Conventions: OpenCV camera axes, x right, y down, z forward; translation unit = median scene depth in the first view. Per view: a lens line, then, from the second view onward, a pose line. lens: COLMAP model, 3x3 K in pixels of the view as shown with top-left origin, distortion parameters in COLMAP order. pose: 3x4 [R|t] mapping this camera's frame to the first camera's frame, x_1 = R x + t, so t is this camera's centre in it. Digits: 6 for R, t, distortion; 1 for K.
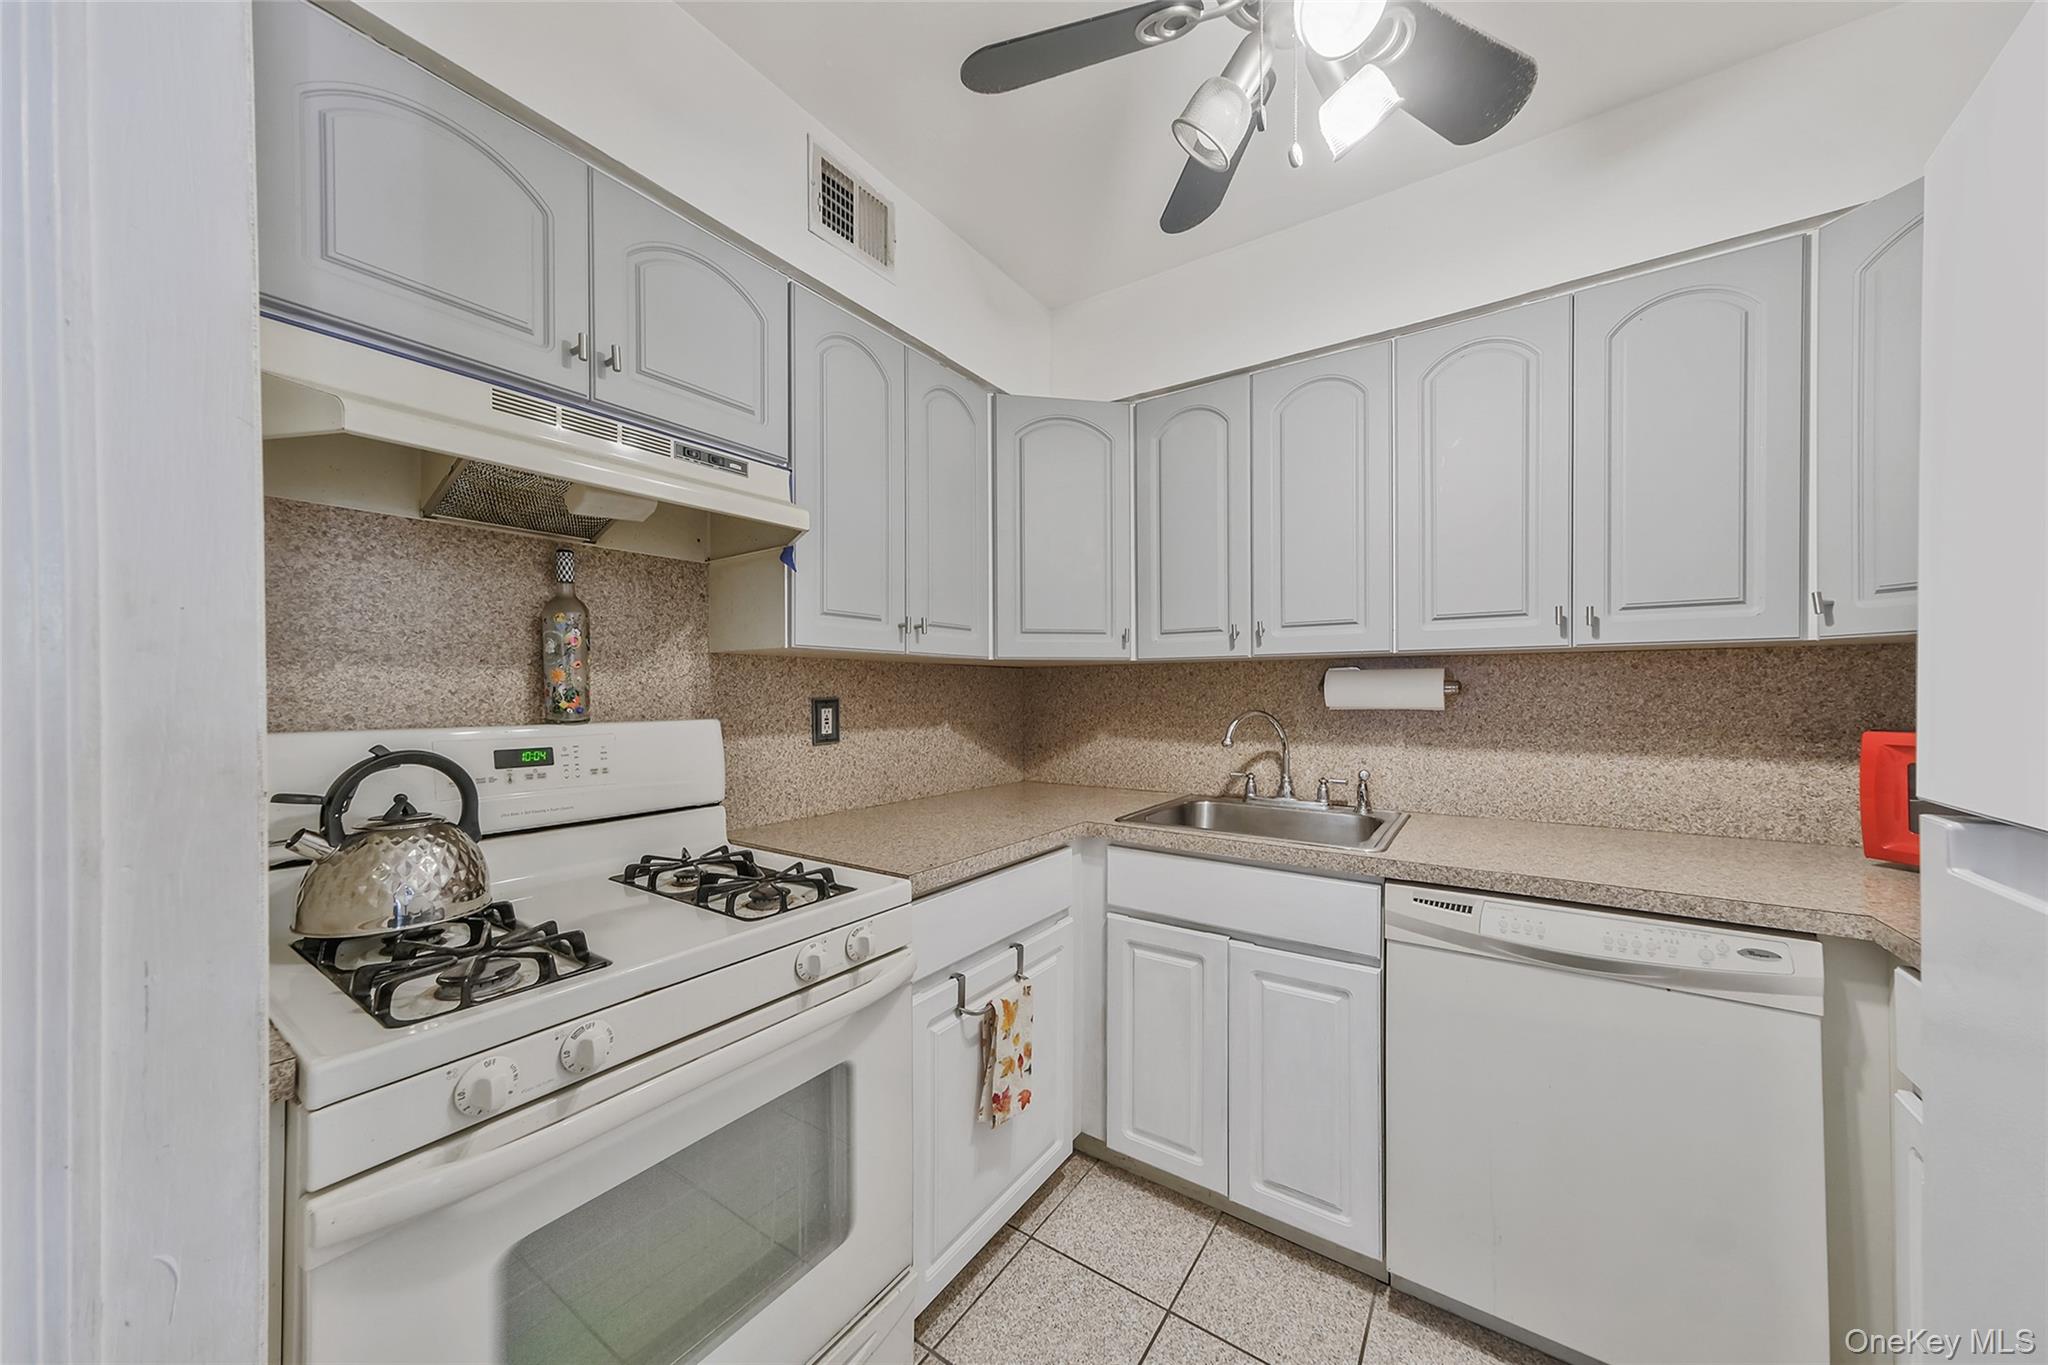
lens RADIAL K [[703.2, 0, 1031.4], [0, 703.2, 691.5], [0, 0, 1]] dist [-0.001116, 0.007297]
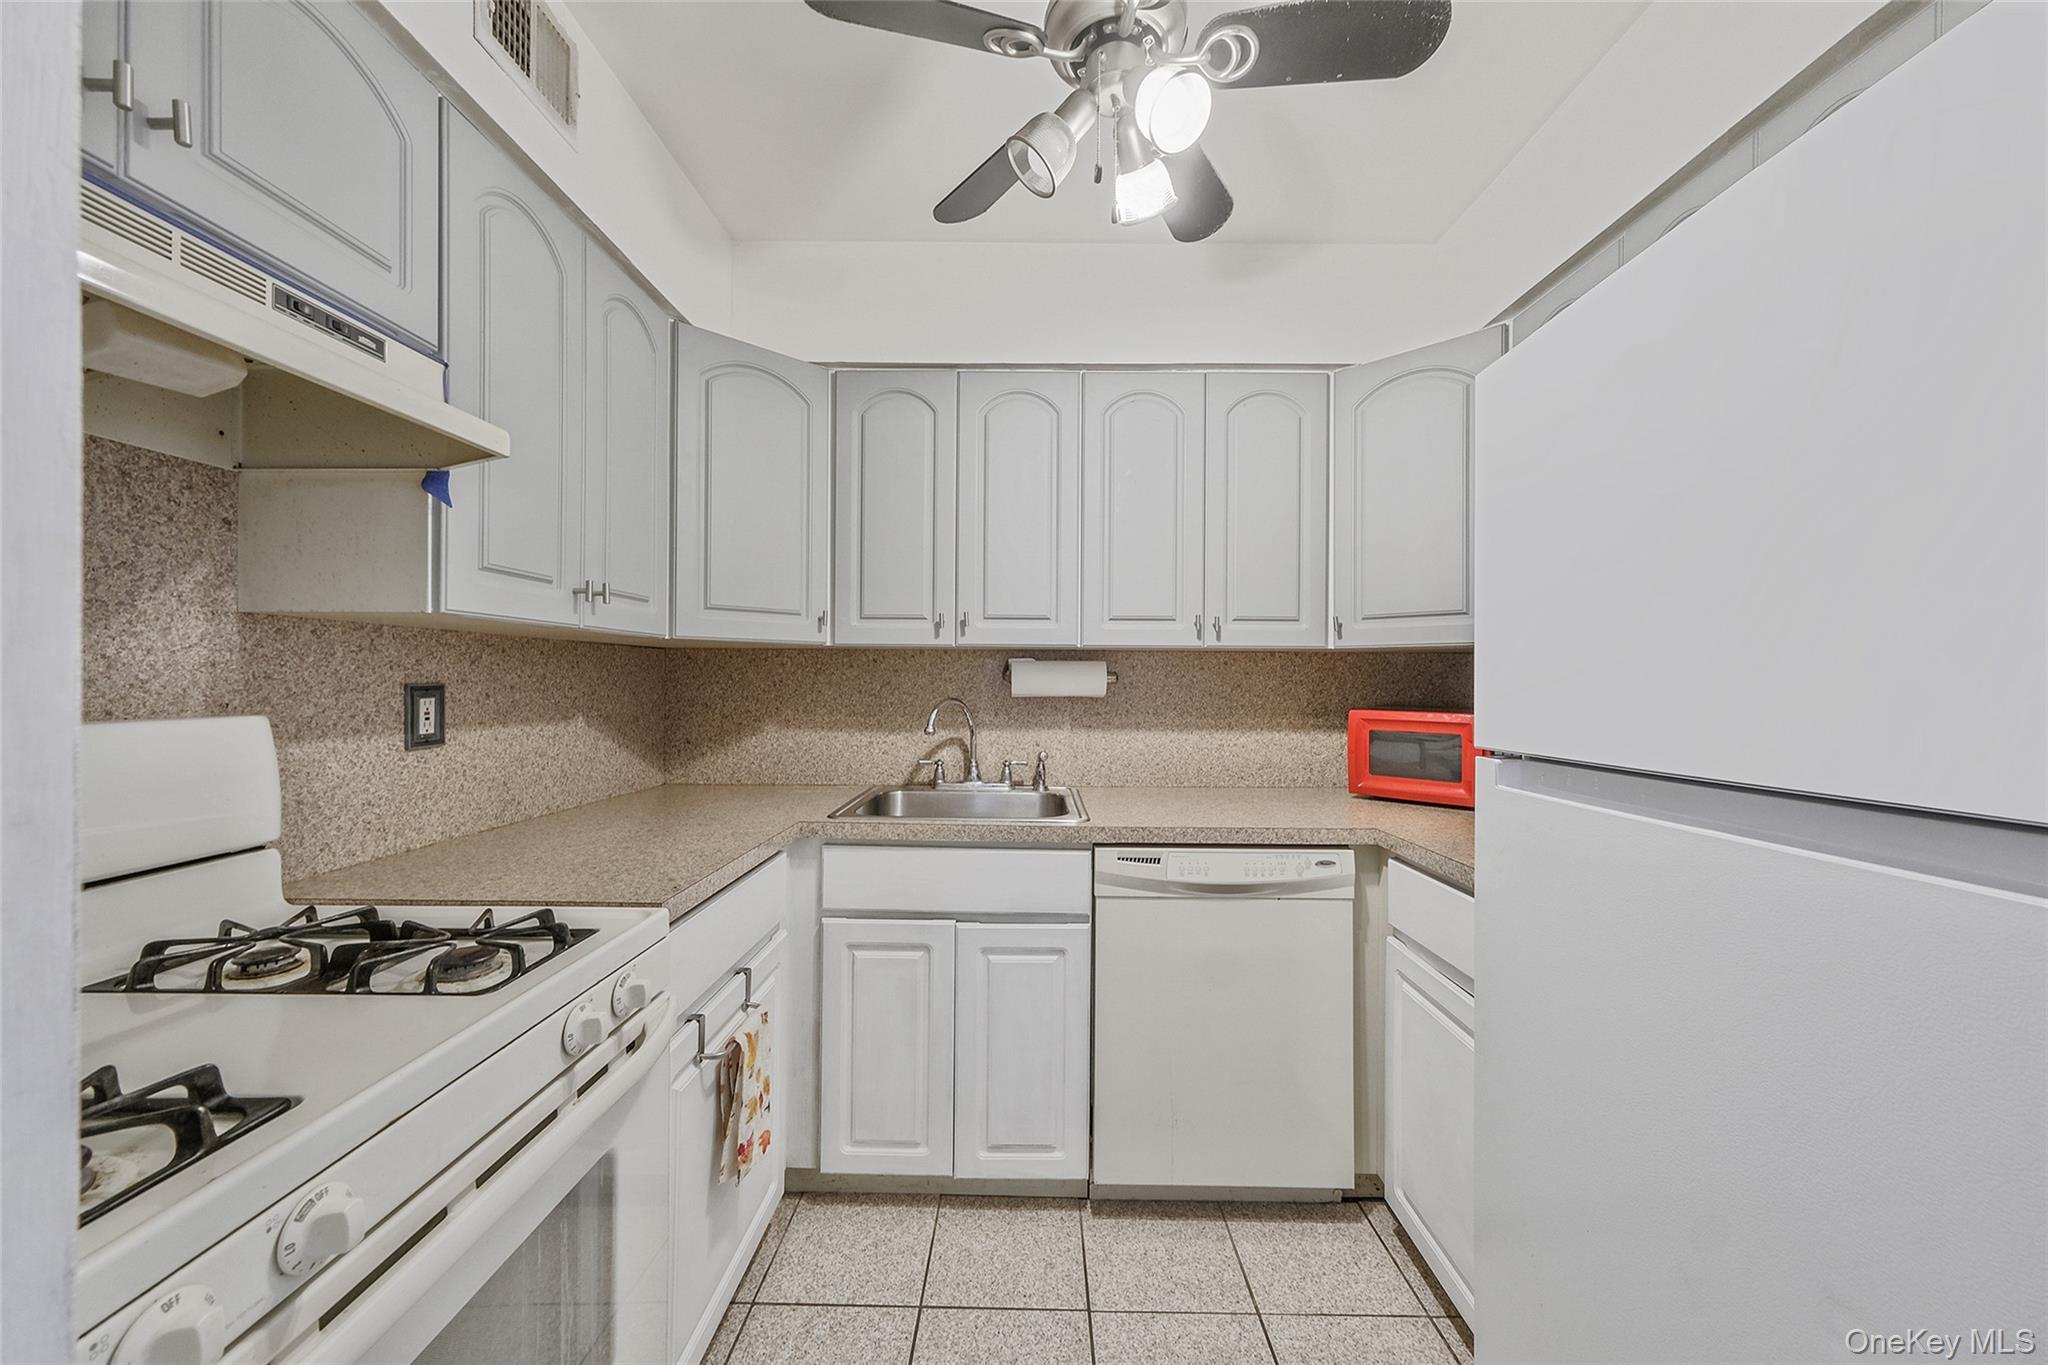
lens RADIAL K [[750.7, 0, 1021.2], [0, 750.7, 676.4], [0, 0, 1]] dist [0.000947, 0.006978]
pose [[0.836701, 0.011366, 0.547542, -0.243325], [-0.009814, 0.999935, -0.005759, 0.000538], [-0.547572, -0.000555, 0.836758, 0.036292]]
